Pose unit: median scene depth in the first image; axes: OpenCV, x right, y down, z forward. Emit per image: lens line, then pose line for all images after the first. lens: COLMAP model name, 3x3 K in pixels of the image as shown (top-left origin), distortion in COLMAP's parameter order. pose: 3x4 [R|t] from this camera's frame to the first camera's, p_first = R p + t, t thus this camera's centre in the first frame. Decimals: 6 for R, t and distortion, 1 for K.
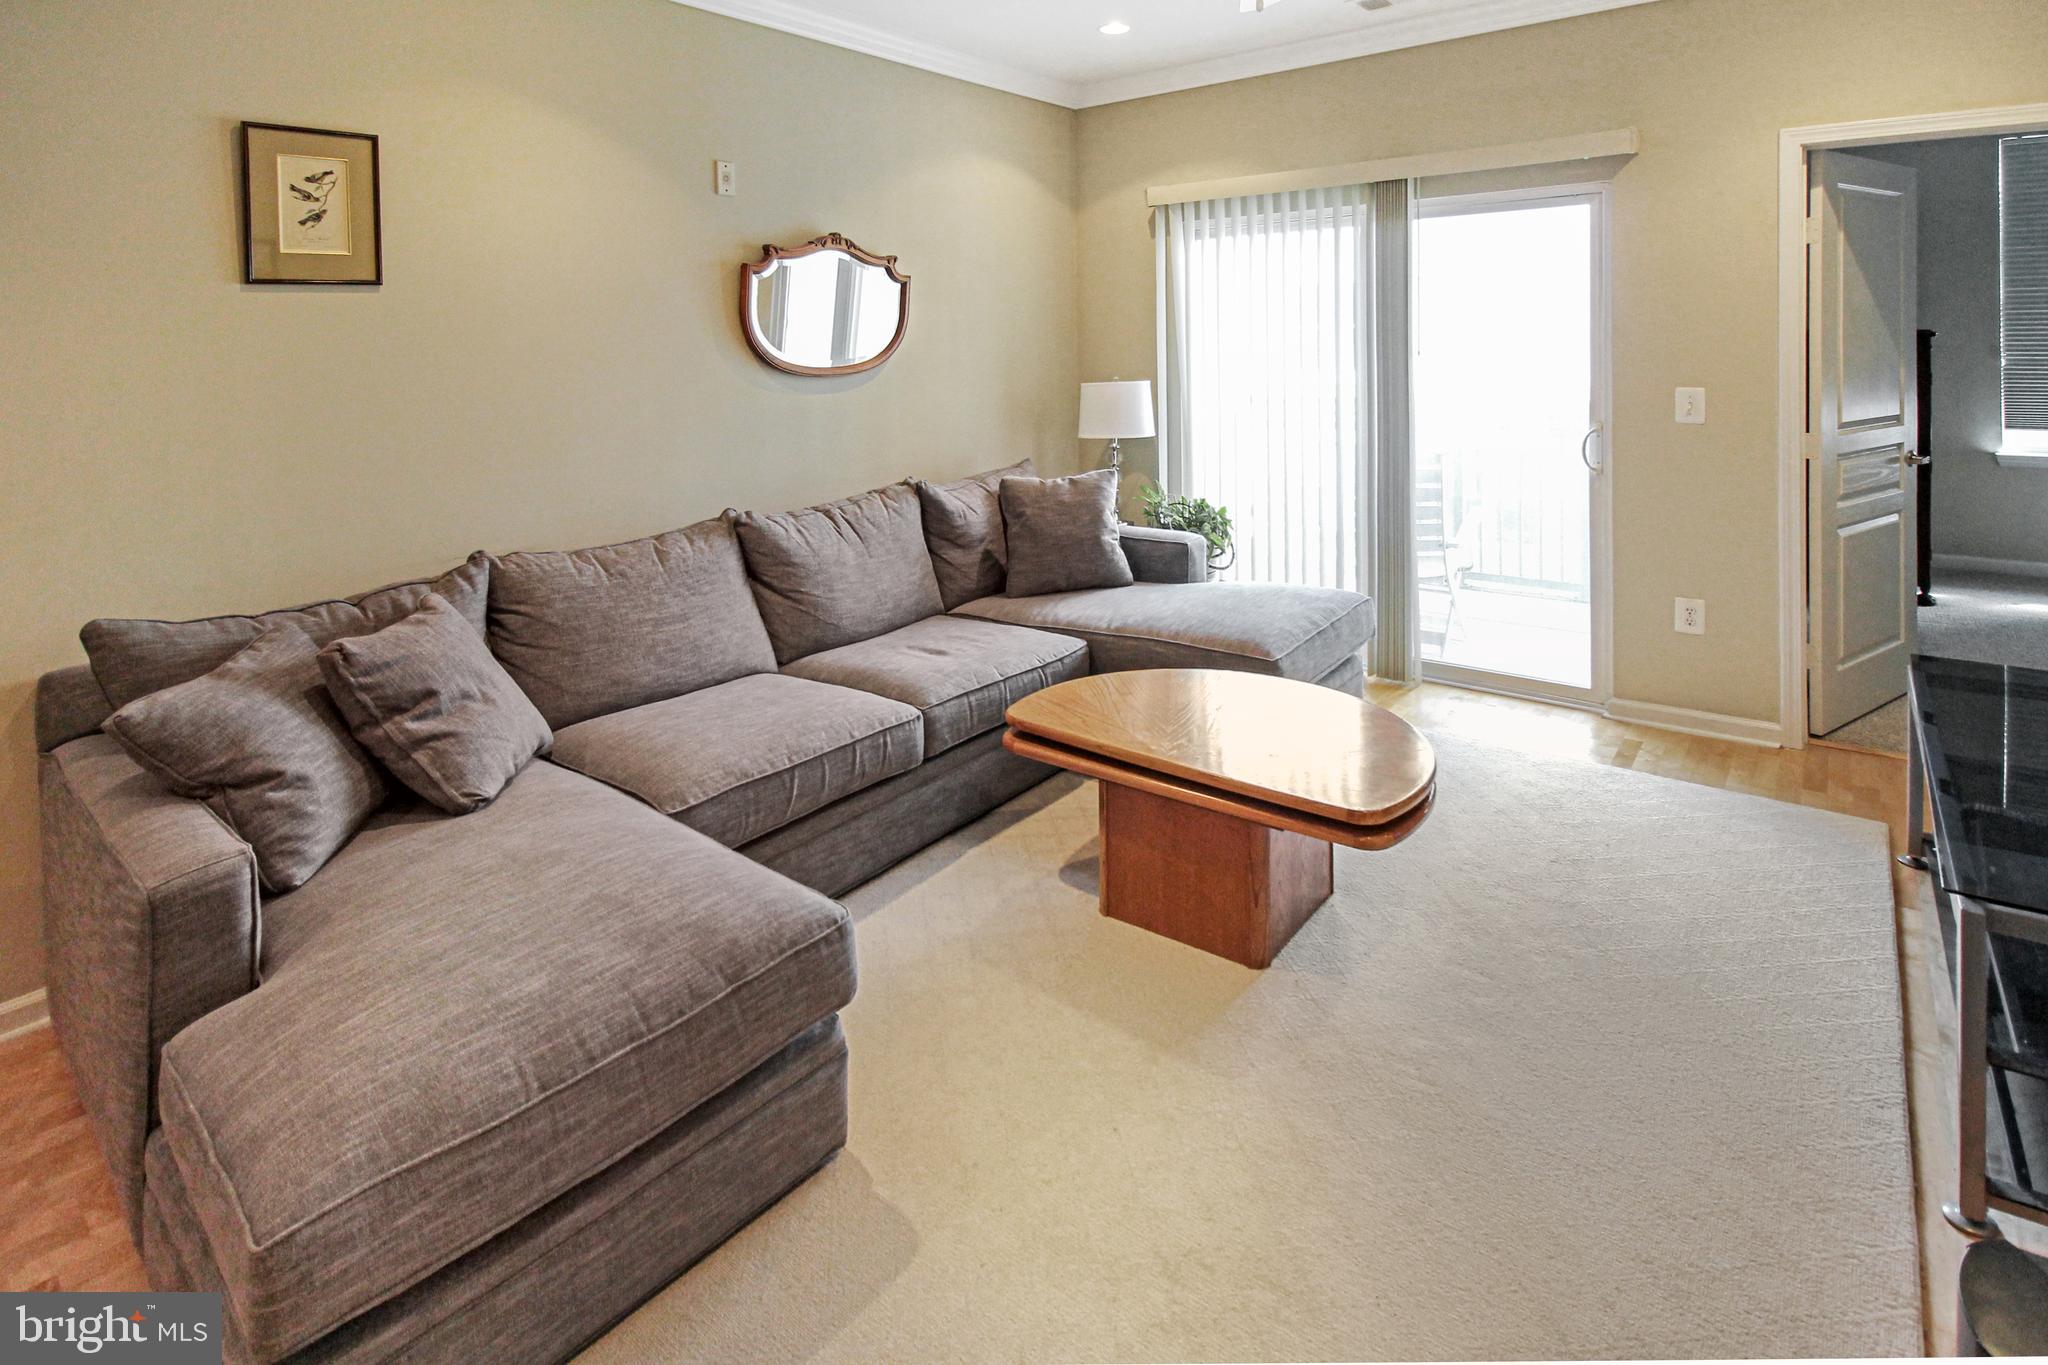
lens RADIAL K [[943.5, 0, 1054.8], [0, 943.5, 640.9], [0, 0, 1]] dist [-0.000956, -0.000239]
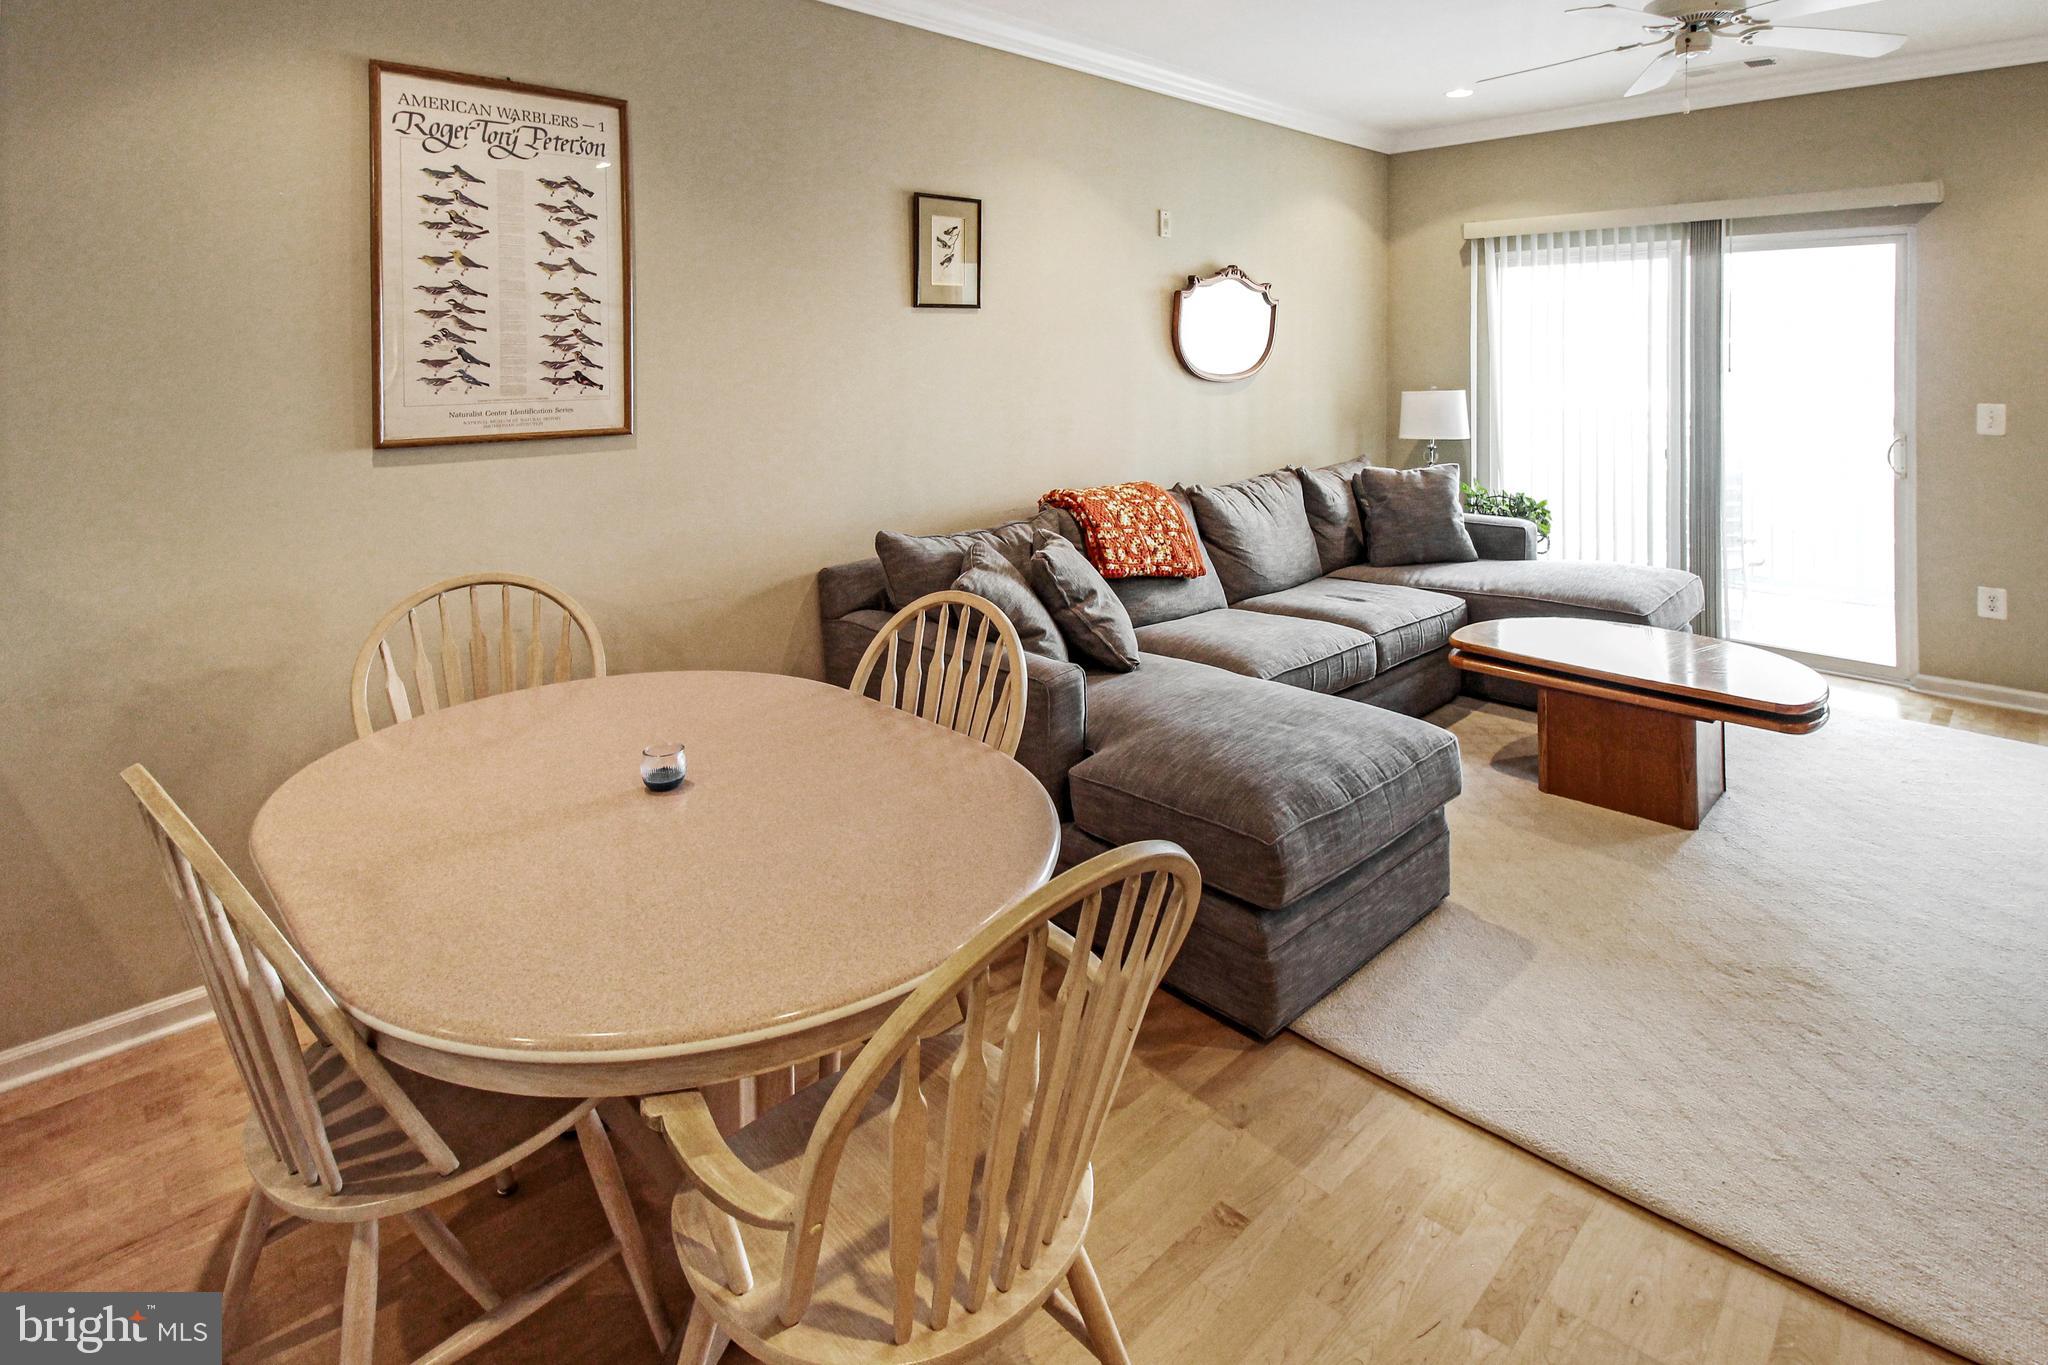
lens RADIAL K [[1005.5, 0, 1022.9], [0, 1005.5, 628.7], [0, 0, 1]] dist [0.013847, -0.024107]
pose [[0.993391, 0.039712, -0.107693, -0.346352], [-0.044487, 0.998114, -0.042308, 0.104809], [0.105810, 0.046819, 0.993284, -0.302956]]
